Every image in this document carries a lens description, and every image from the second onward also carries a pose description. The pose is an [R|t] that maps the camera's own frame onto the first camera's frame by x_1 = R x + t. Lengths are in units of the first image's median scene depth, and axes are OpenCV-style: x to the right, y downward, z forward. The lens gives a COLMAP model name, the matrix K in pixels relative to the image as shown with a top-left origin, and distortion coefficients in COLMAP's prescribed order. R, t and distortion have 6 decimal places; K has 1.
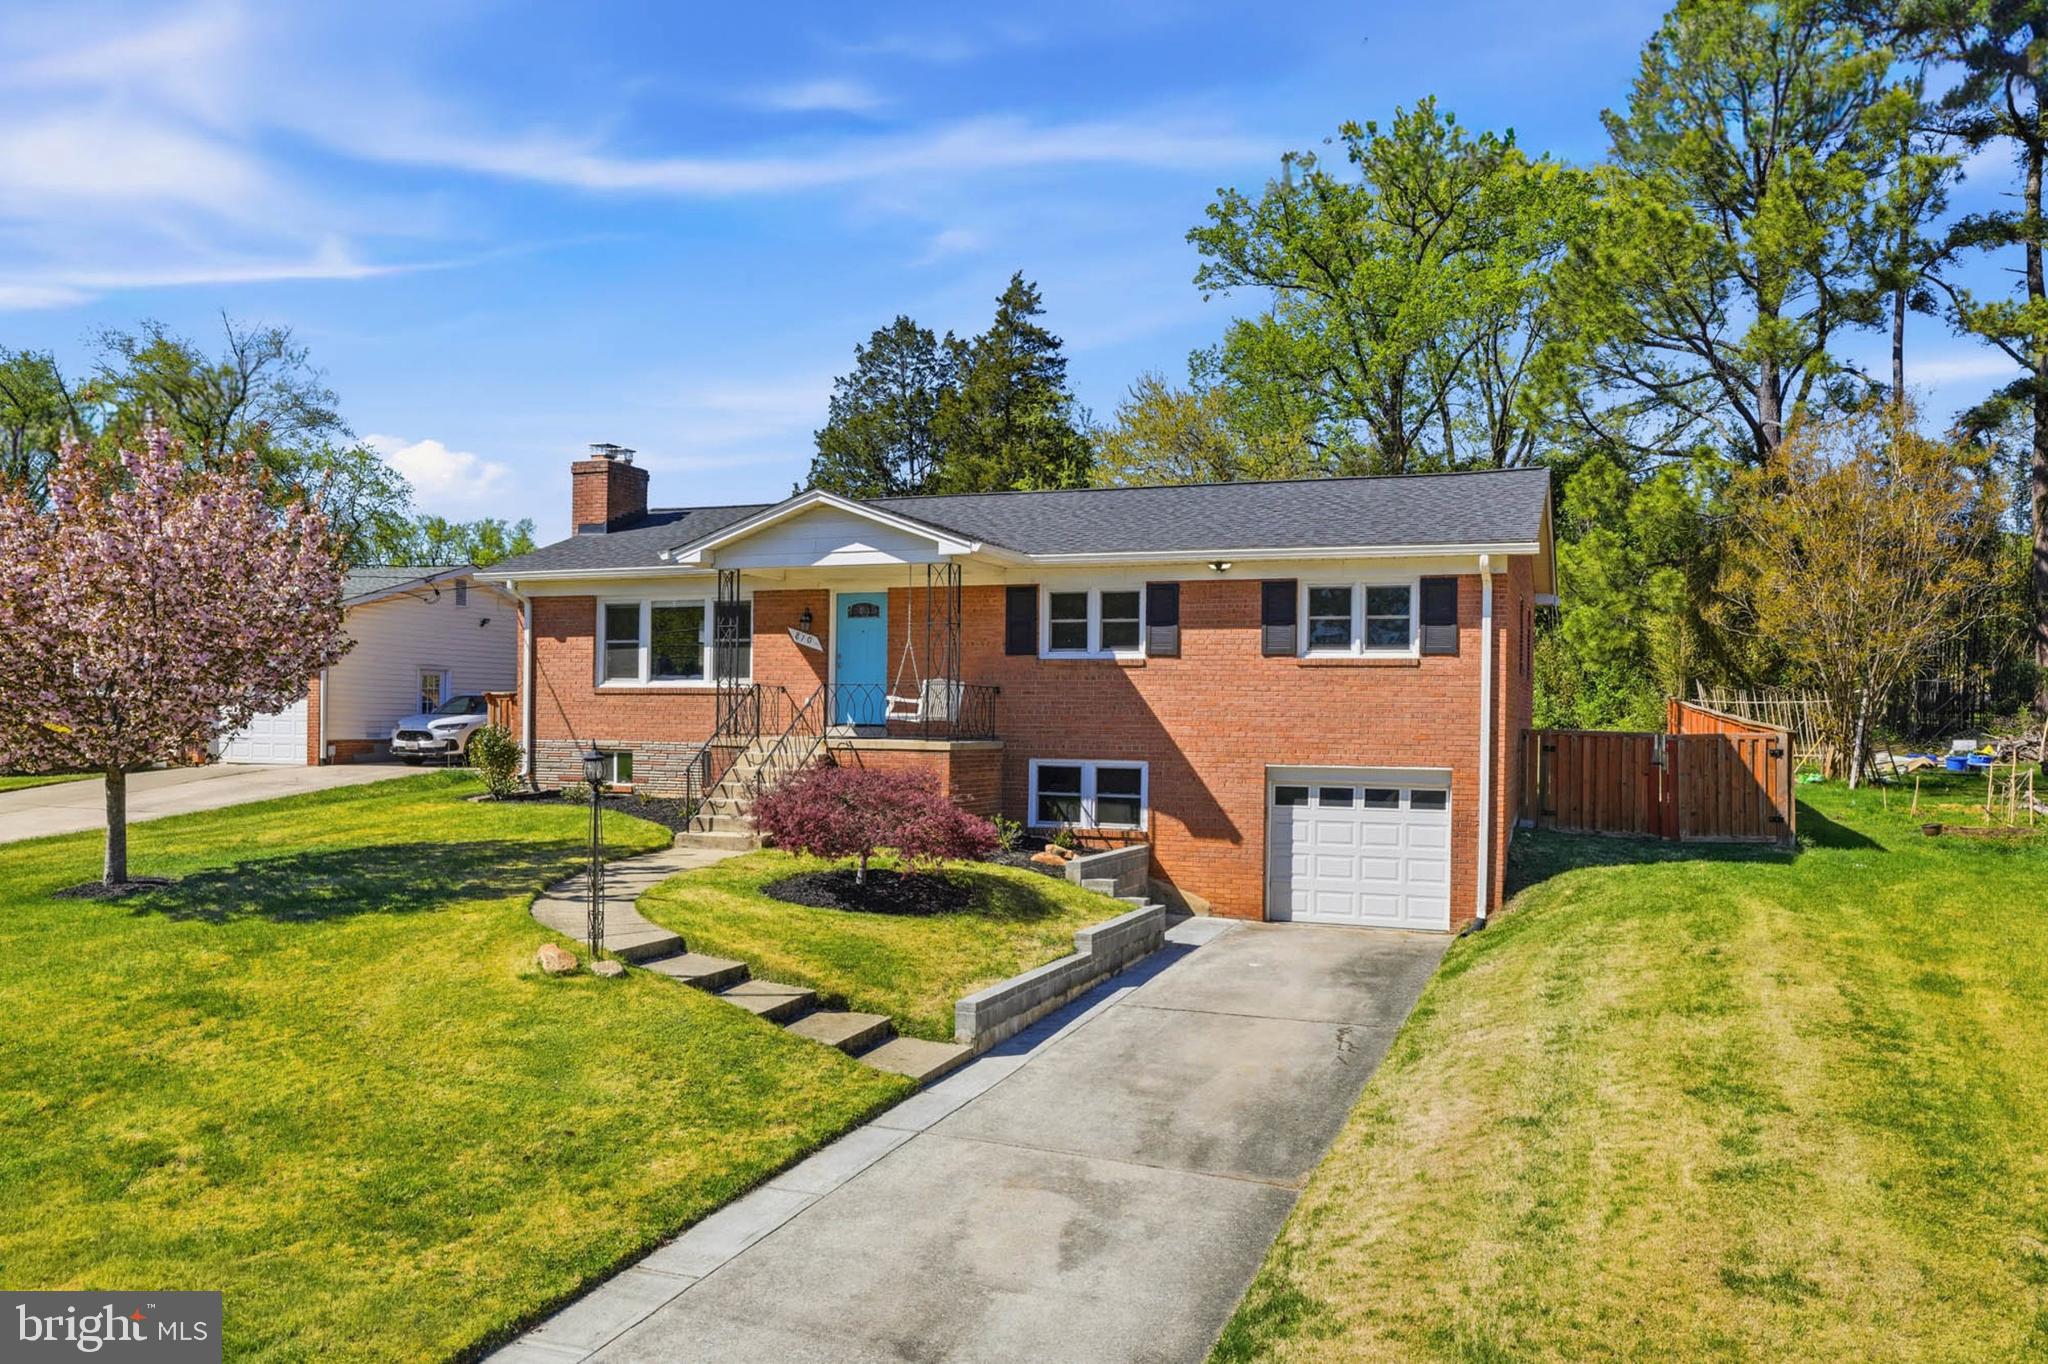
lens RADIAL K [[939.6, 0, 974.3], [0, 939.6, 675.9], [0, 0, 1]] dist [-0.049627, 0.031769]
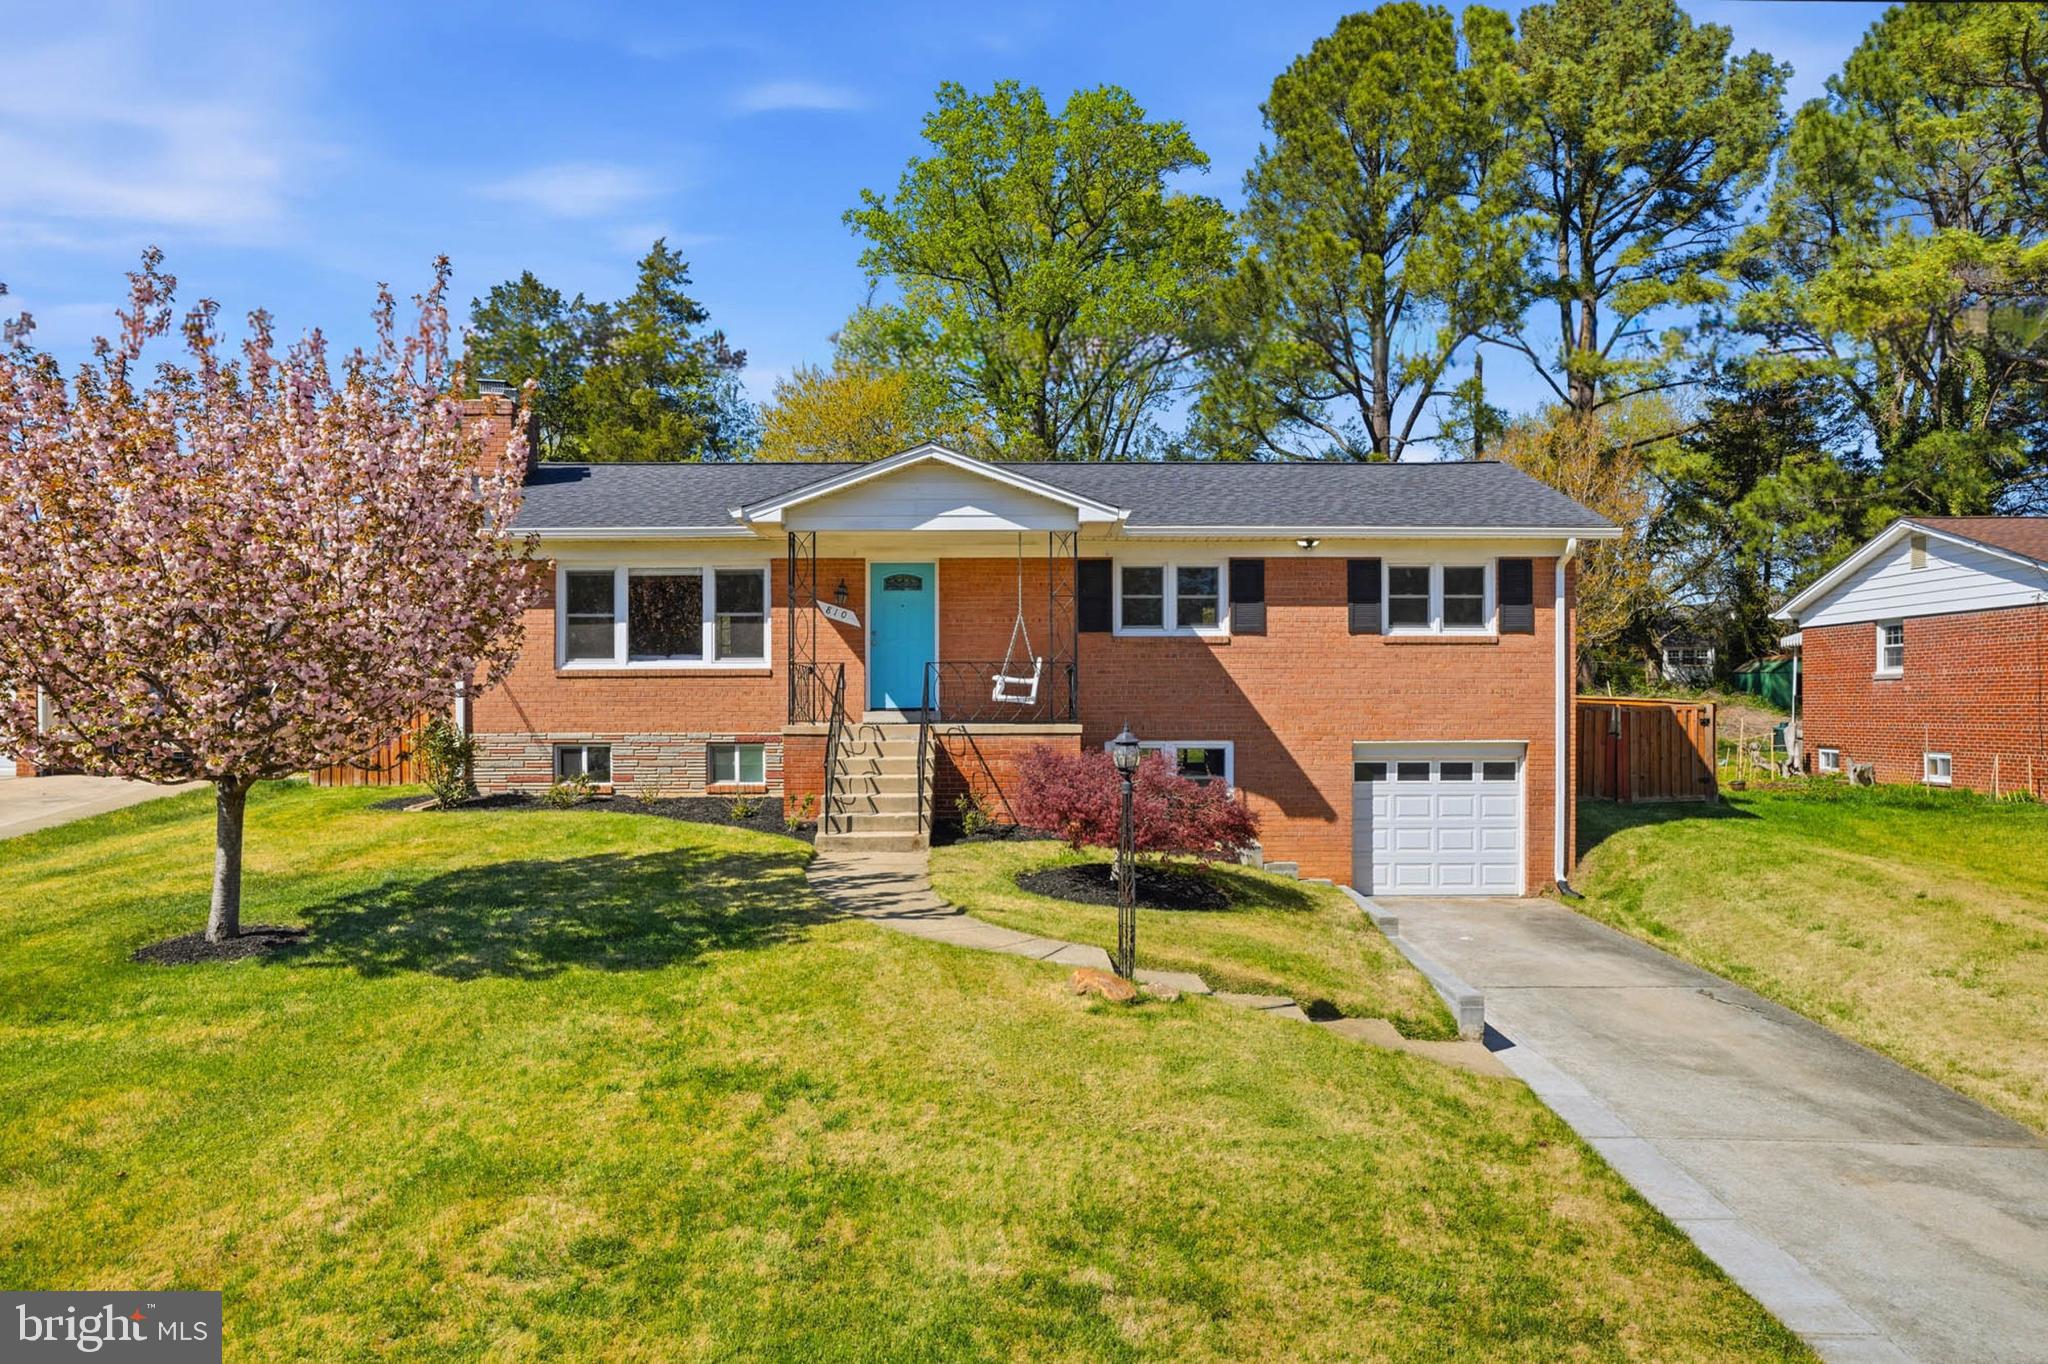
lens RADIAL K [[975.8, 0, 1022.8], [0, 975.8, 668.2], [0, 0, 1]] dist [-0.048903, 0.025881]
pose [[0.970220, -0.004864, 0.242176, -0.284022], [0.002747, 0.999955, 0.009075, 0.005432], [-0.242210, -0.008140, 0.970190, 0.071483]]
